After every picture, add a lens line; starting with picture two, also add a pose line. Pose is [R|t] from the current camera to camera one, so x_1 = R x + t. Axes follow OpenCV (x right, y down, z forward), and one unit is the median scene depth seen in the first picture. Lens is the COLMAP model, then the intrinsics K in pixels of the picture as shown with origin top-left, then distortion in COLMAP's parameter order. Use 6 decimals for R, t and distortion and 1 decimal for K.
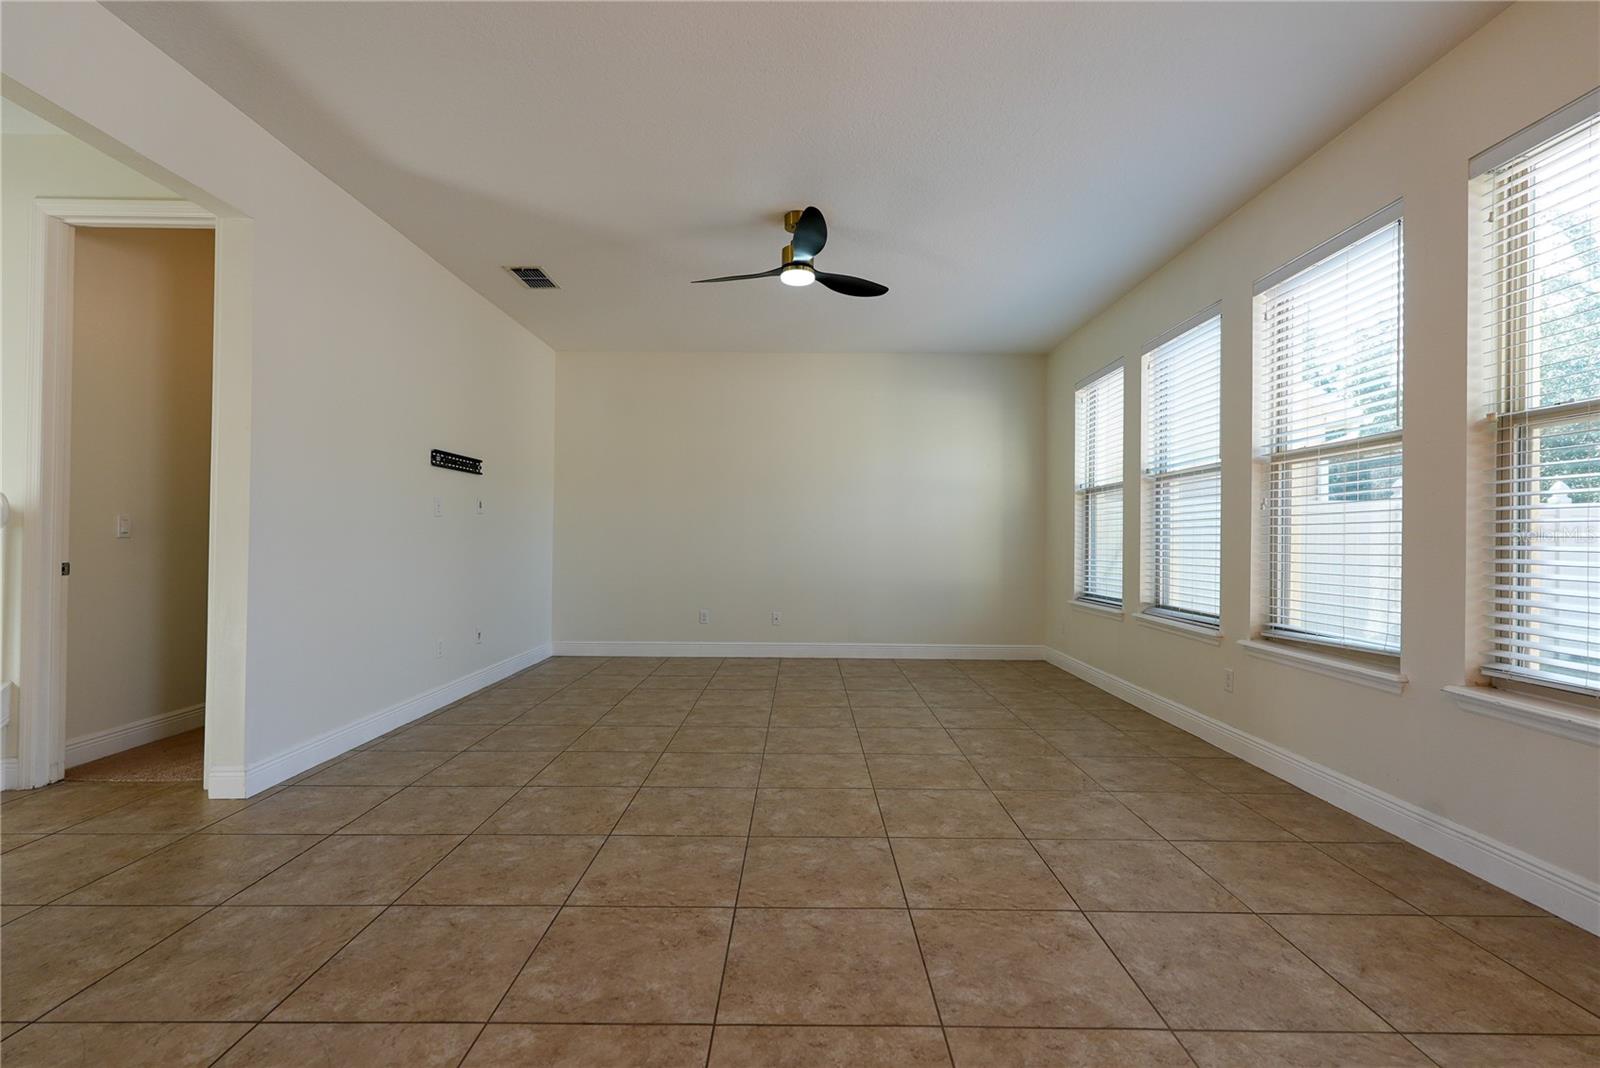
lens RADIAL K [[719.3, 0, 801.0], [0, 719.3, 537.5], [0, 0, 1]] dist [0.005368, -0.000968]
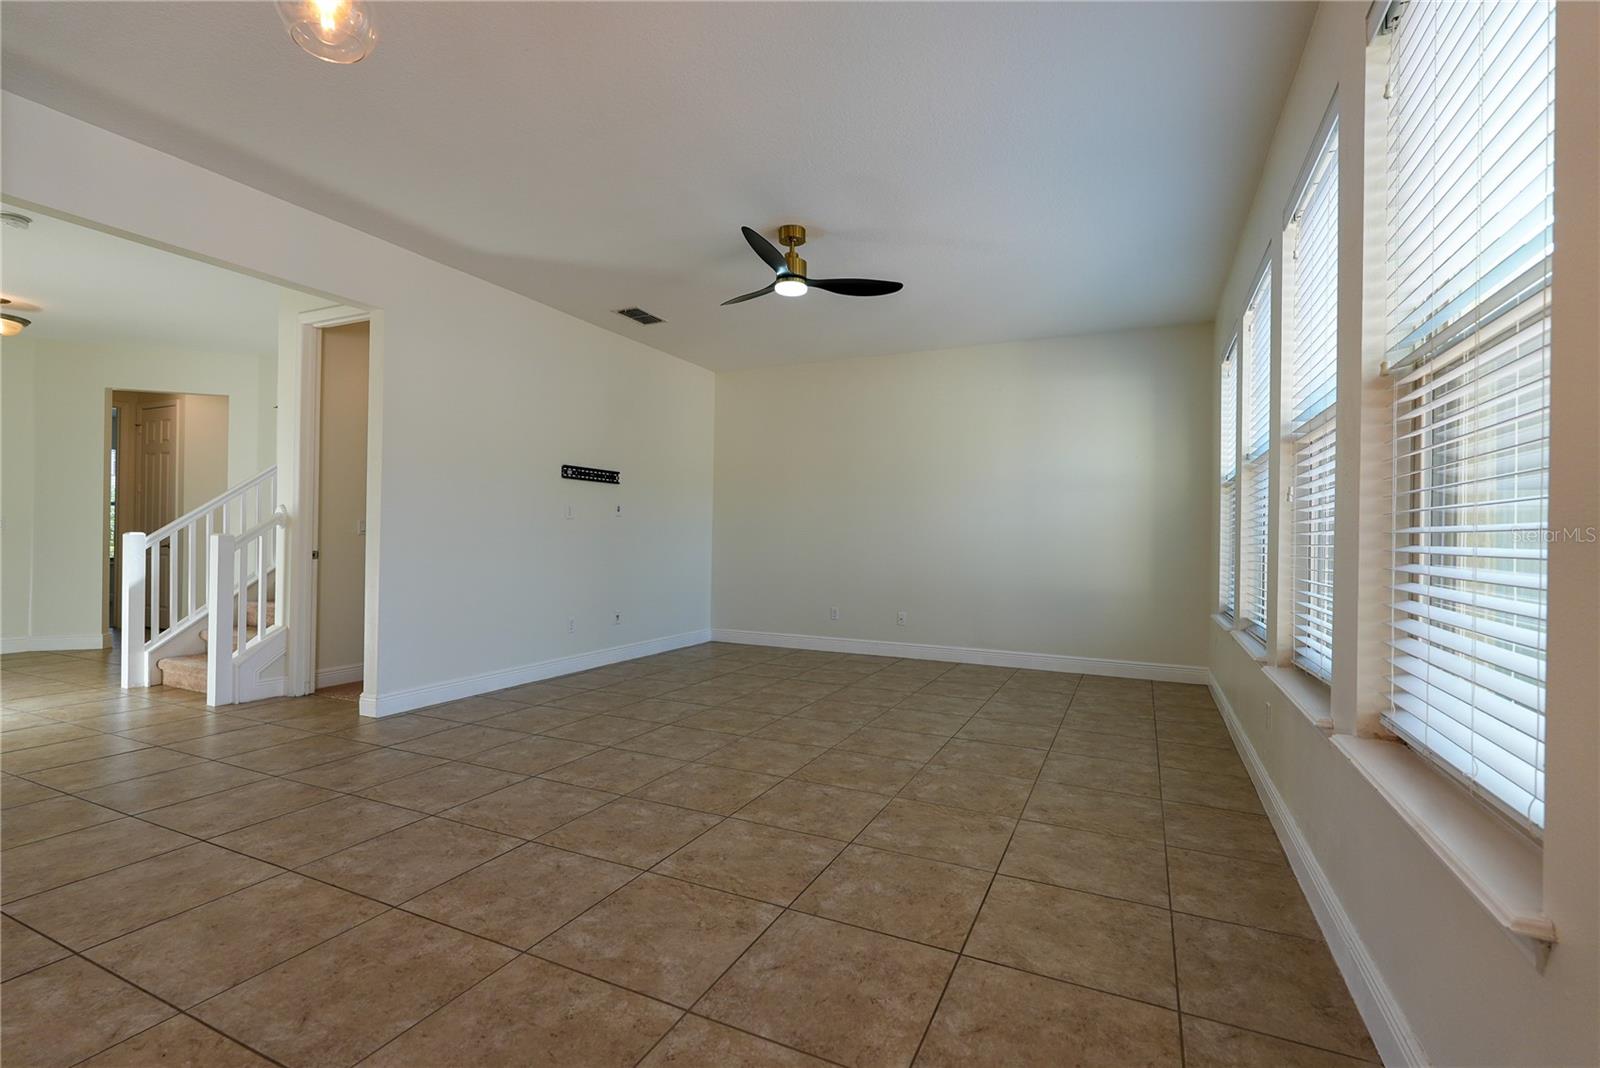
lens RADIAL K [[719.3, 0, 801.6], [0, 719.3, 538.3], [0, 0, 1]] dist [0.005368, -0.000968]
pose [[0.902829, 0.003891, -0.429983, 0.565155], [-0.005060, 0.999986, -0.001576, 0.005849], [0.429971, 0.003598, 0.902836, 0.073435]]
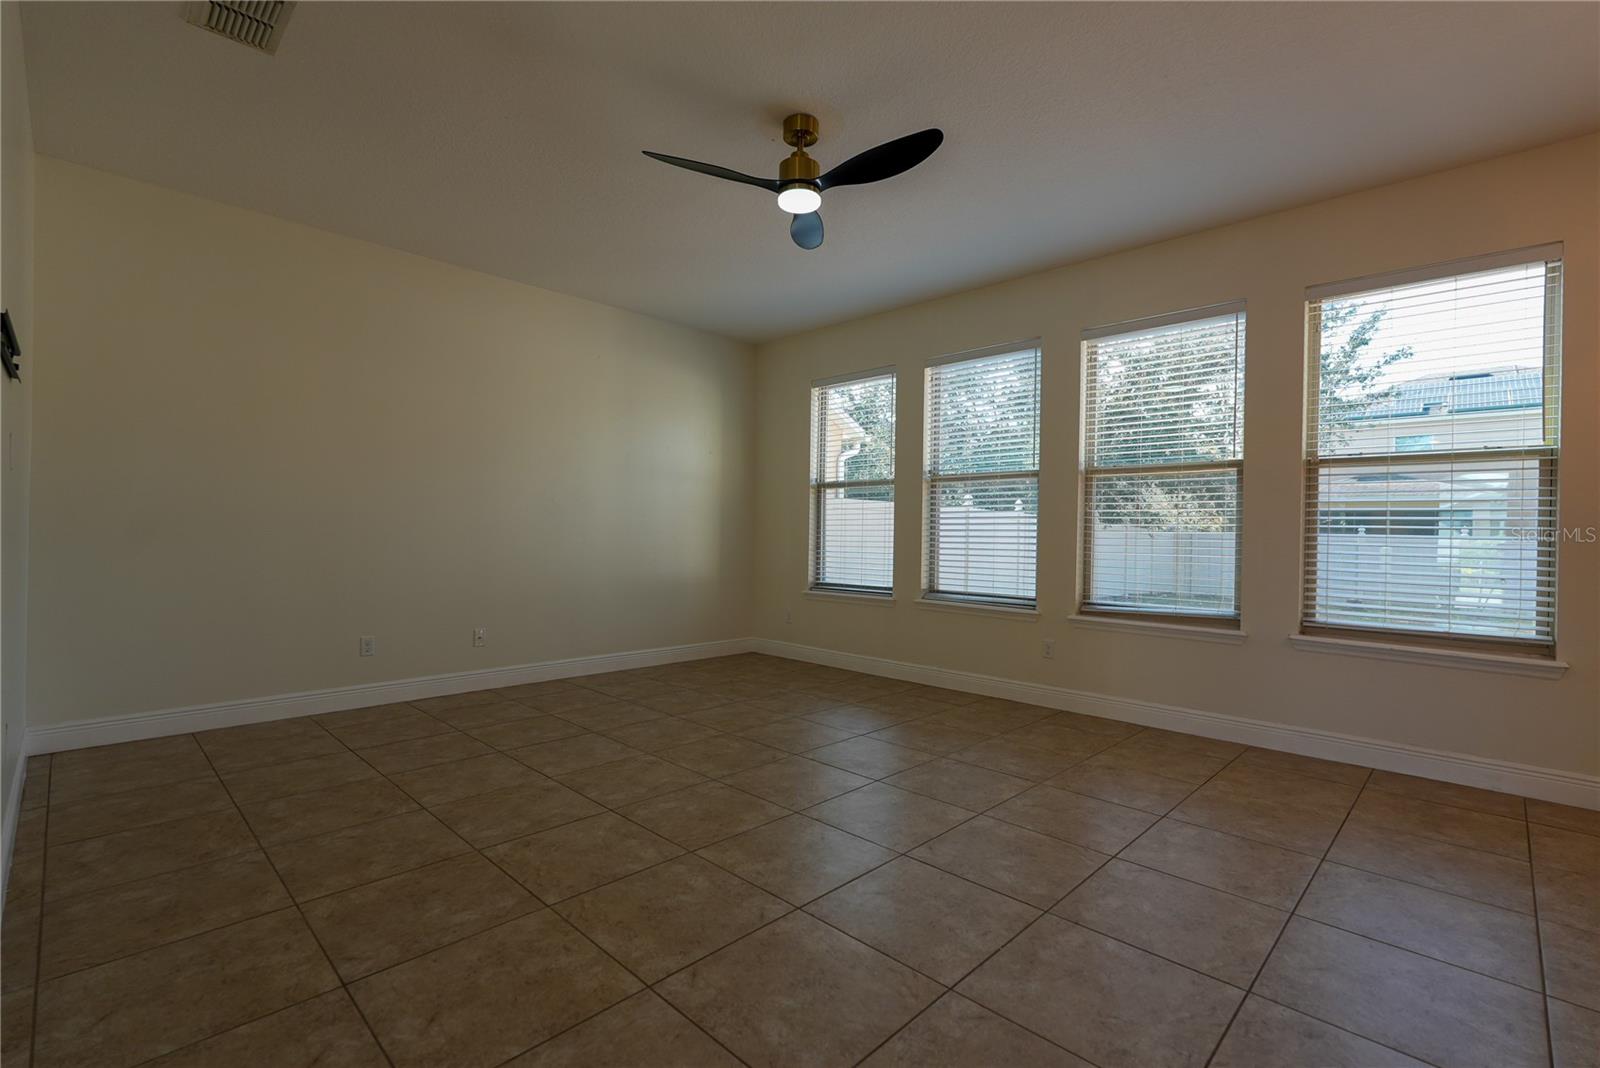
lens RADIAL K [[719.3, 0, 802.0], [0, 719.3, 530.1], [0, 0, 1]] dist [0.005368, -0.000968]
pose [[0.693978, 0.009436, 0.719934, -0.696798], [-0.012685, 0.999919, -0.000878, 0.002237], [-0.719884, -0.008523, 0.694042, 0.545531]]
